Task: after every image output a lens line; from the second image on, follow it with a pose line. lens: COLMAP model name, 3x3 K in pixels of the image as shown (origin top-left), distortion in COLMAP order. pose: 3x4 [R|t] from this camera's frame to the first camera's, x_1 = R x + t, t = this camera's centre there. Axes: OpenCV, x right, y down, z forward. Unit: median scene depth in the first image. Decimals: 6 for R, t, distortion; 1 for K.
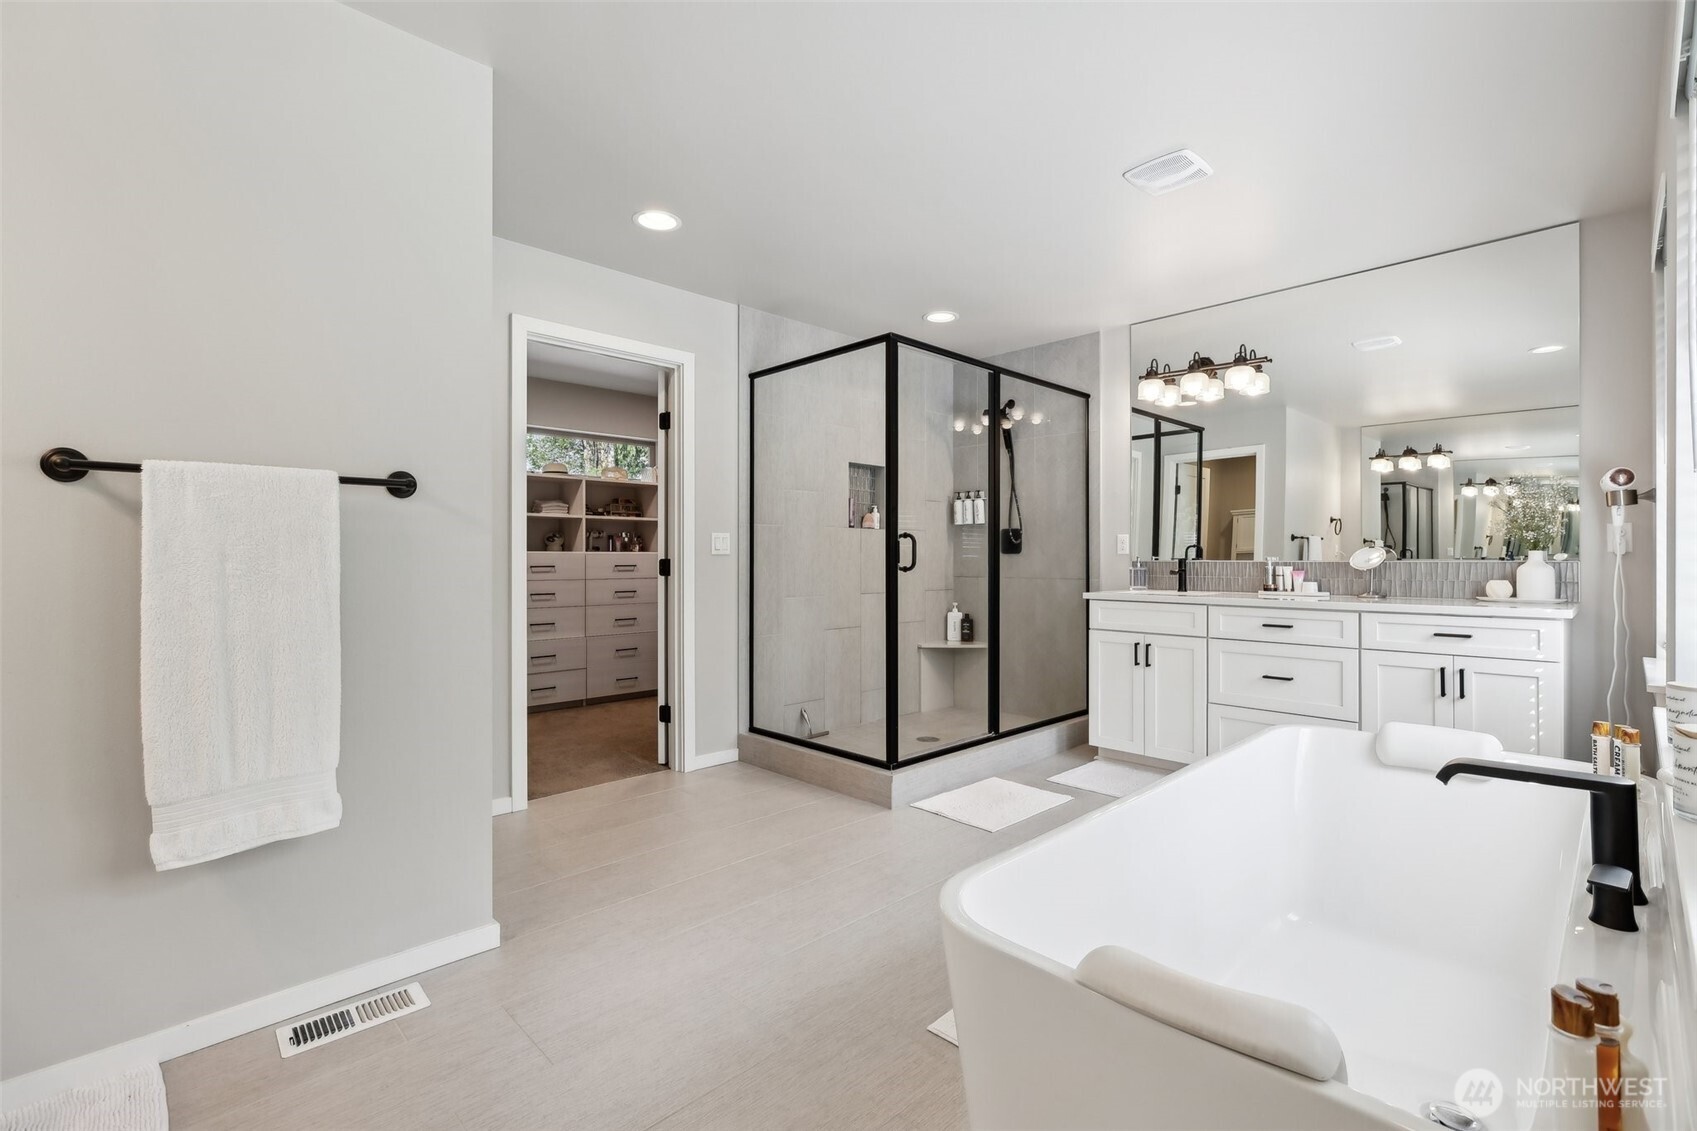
lens RADIAL K [[755.2, 0, 855.2], [0, 755.2, 561.9], [0, 0, 1]] dist [0.000853, 0.000834]
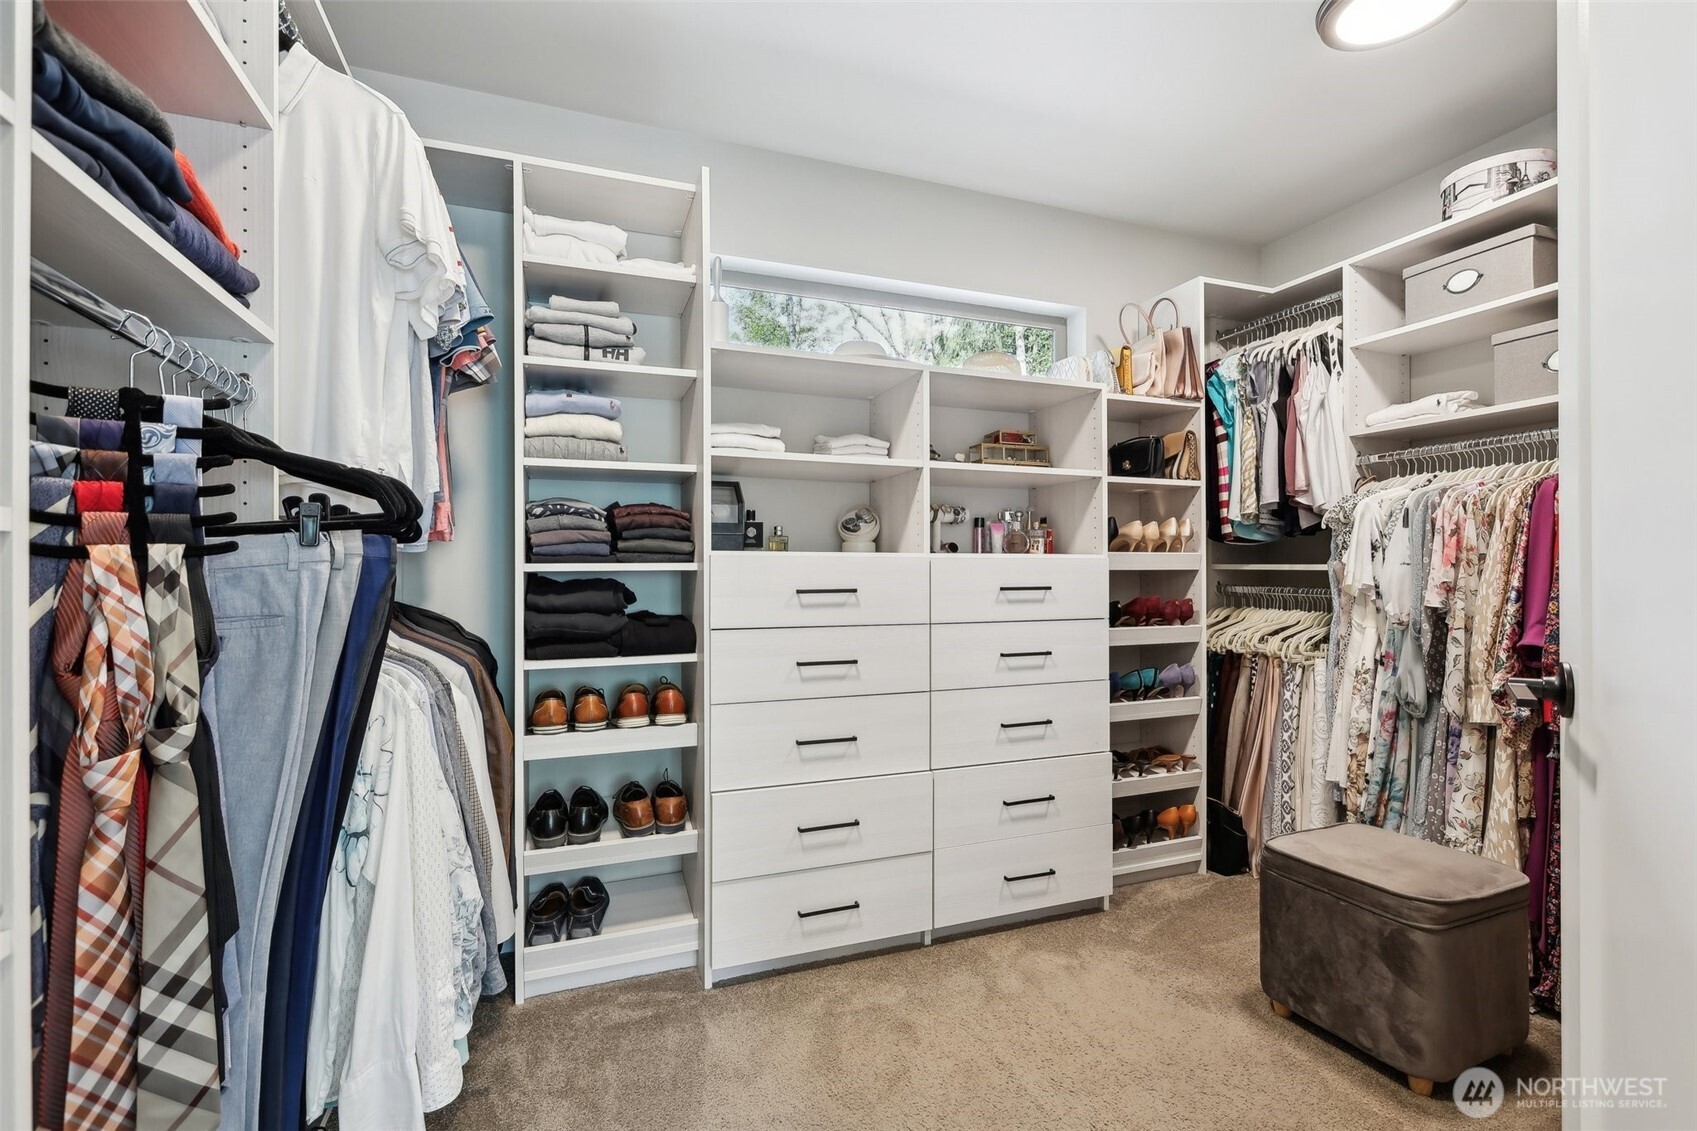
lens RADIAL K [[755.2, 0, 857.9], [0, 755.2, 564.7], [0, 0, 1]] dist [0.000853, 0.000834]
pose [[0.906430, -0.004474, -0.422333, -0.222943], [0.003687, 0.999990, -0.002679, -0.006897], [0.422340, 0.000871, 0.906437, 0.622861]]
